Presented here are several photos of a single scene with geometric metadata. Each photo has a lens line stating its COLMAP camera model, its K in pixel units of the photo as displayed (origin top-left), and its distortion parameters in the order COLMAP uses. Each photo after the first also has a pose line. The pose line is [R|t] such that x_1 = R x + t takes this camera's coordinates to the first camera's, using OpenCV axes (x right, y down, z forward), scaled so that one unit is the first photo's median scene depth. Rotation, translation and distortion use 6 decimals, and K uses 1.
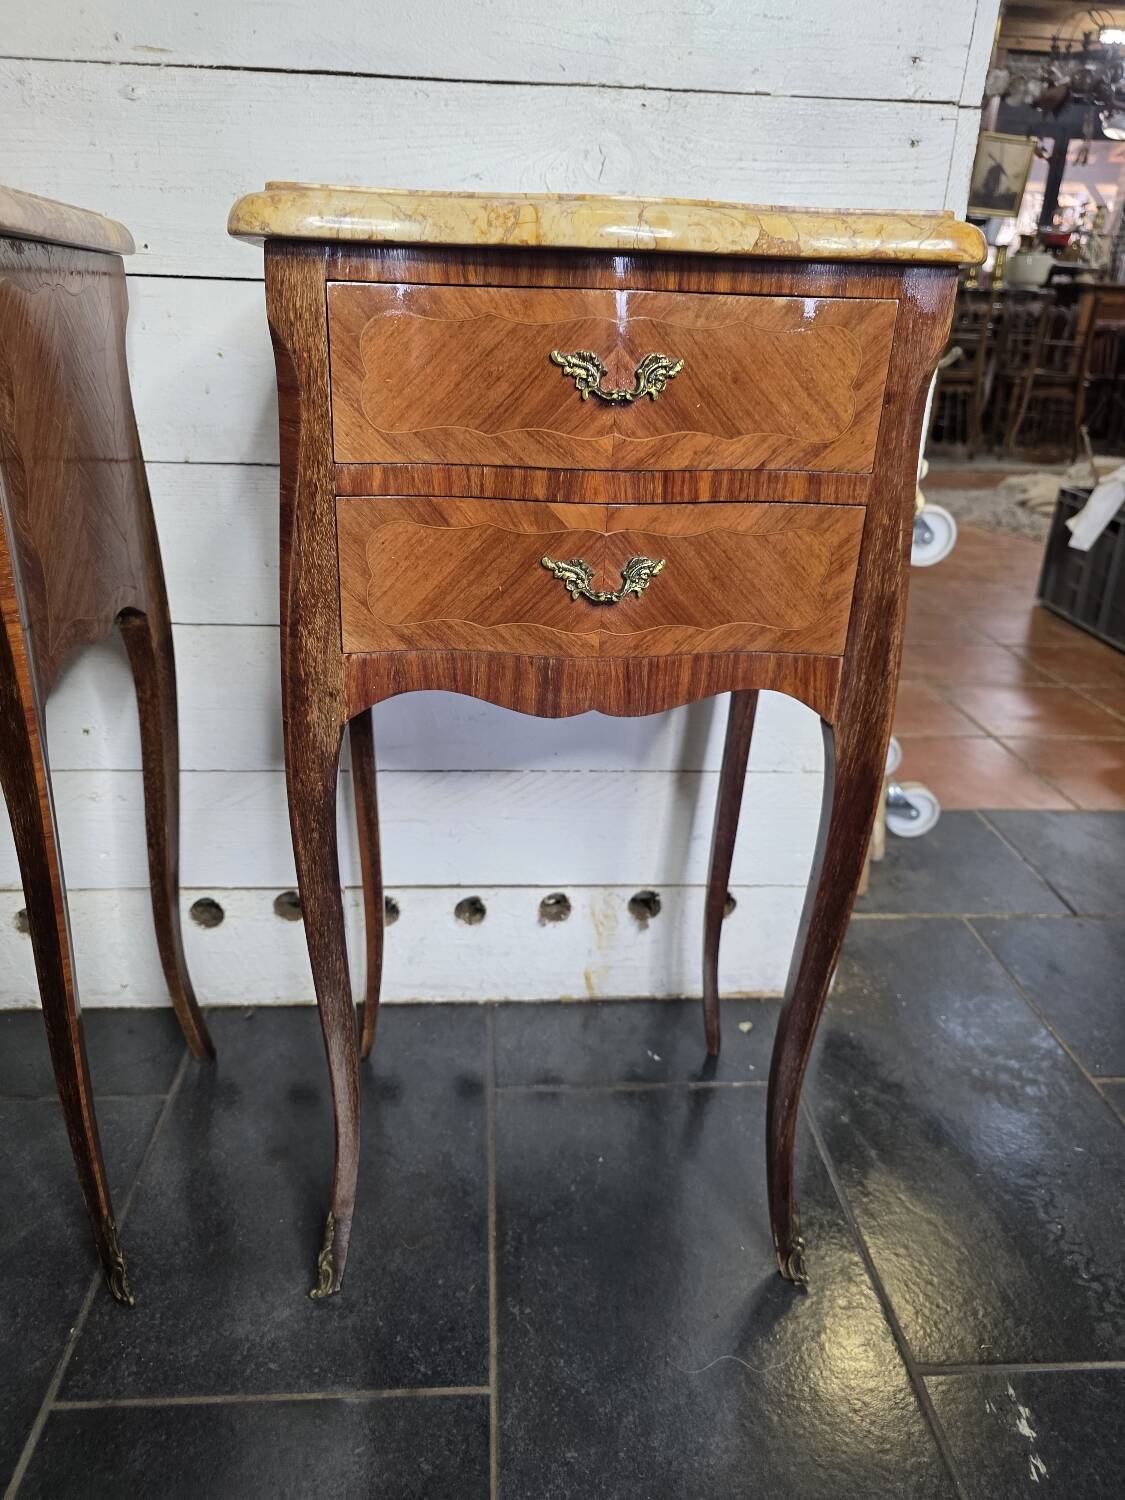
lens RADIAL K [[1050.1, 0, 563.6], [0, 1050.1, 739.3], [0, 0, 1]] dist [0.035810, -0.030106]
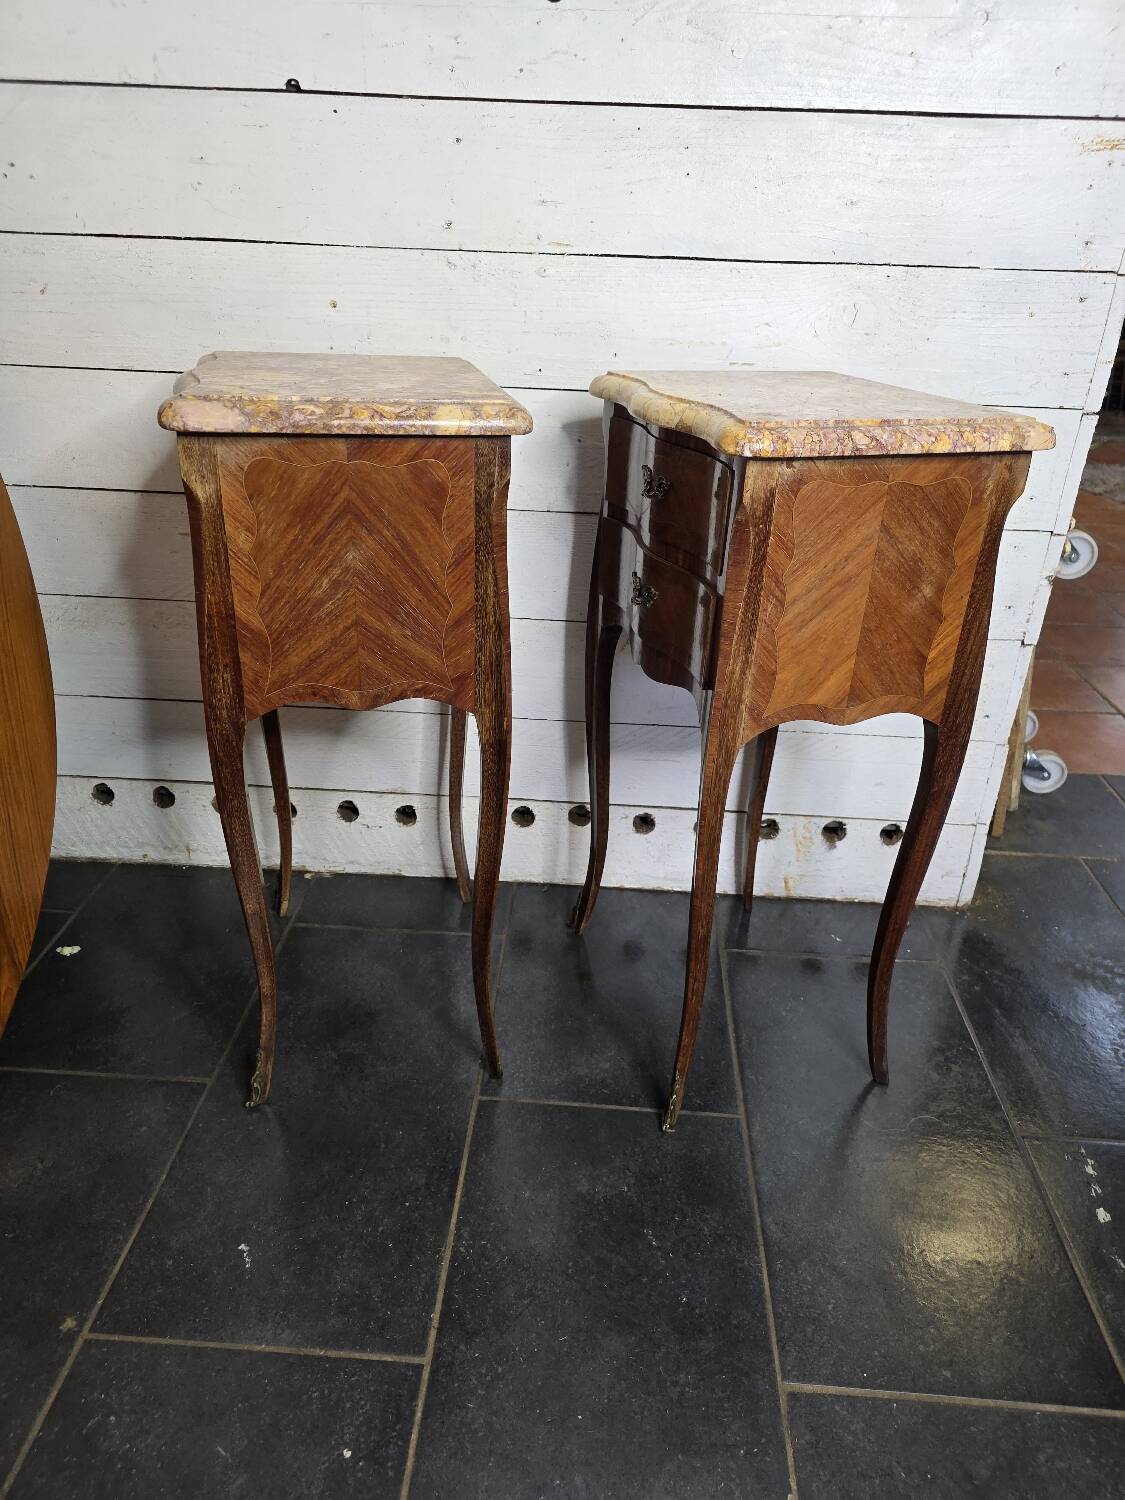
lens RADIAL K [[1050.1, 0, 566.0], [0, 1050.1, 748.8], [0, 0, 1]] dist [0.035810, -0.030106]
pose [[0.992920, 0.052276, -0.106665, -0.181804], [-0.045112, 0.996630, 0.068506, -0.036778], [0.109886, -0.063209, 0.991932, -0.548505]]
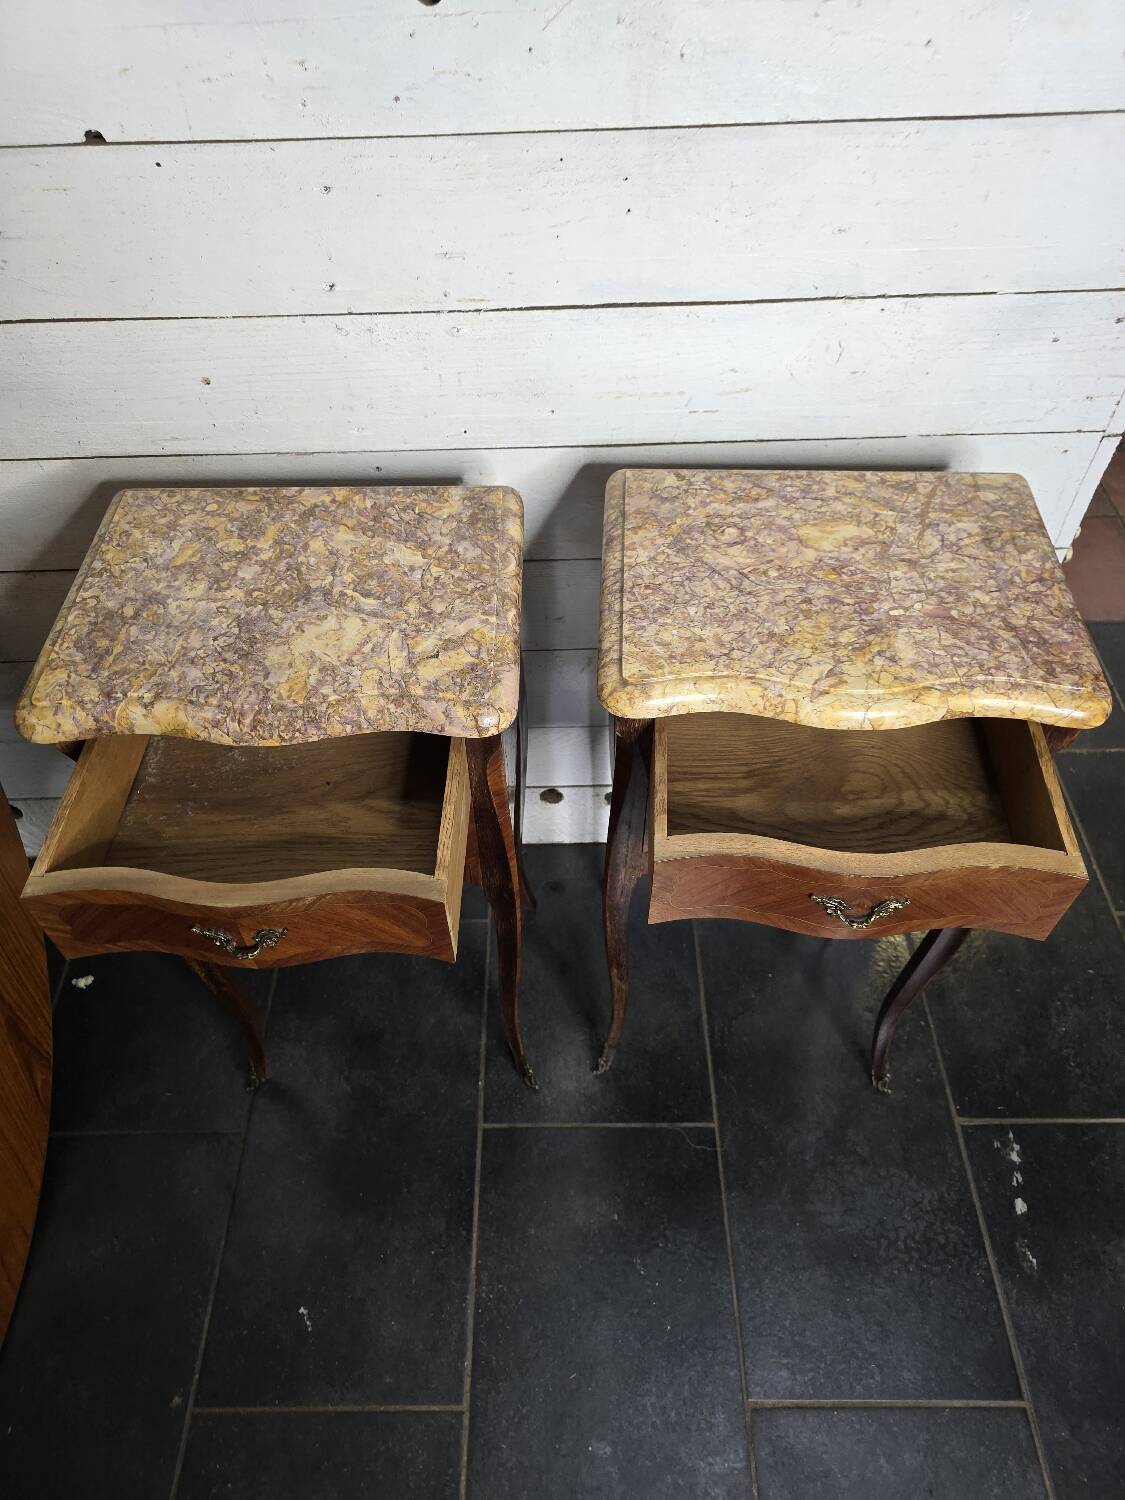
lens RADIAL K [[1050.1, 0, 552.5], [0, 1050.1, 762.5], [0, 0, 1]] dist [0.035810, -0.030106]
pose [[0.996237, 0.012869, -0.085713, -0.188983], [0.029334, 0.880500, 0.473137, -0.761438], [0.081559, -0.473871, 0.876809, -0.304039]]
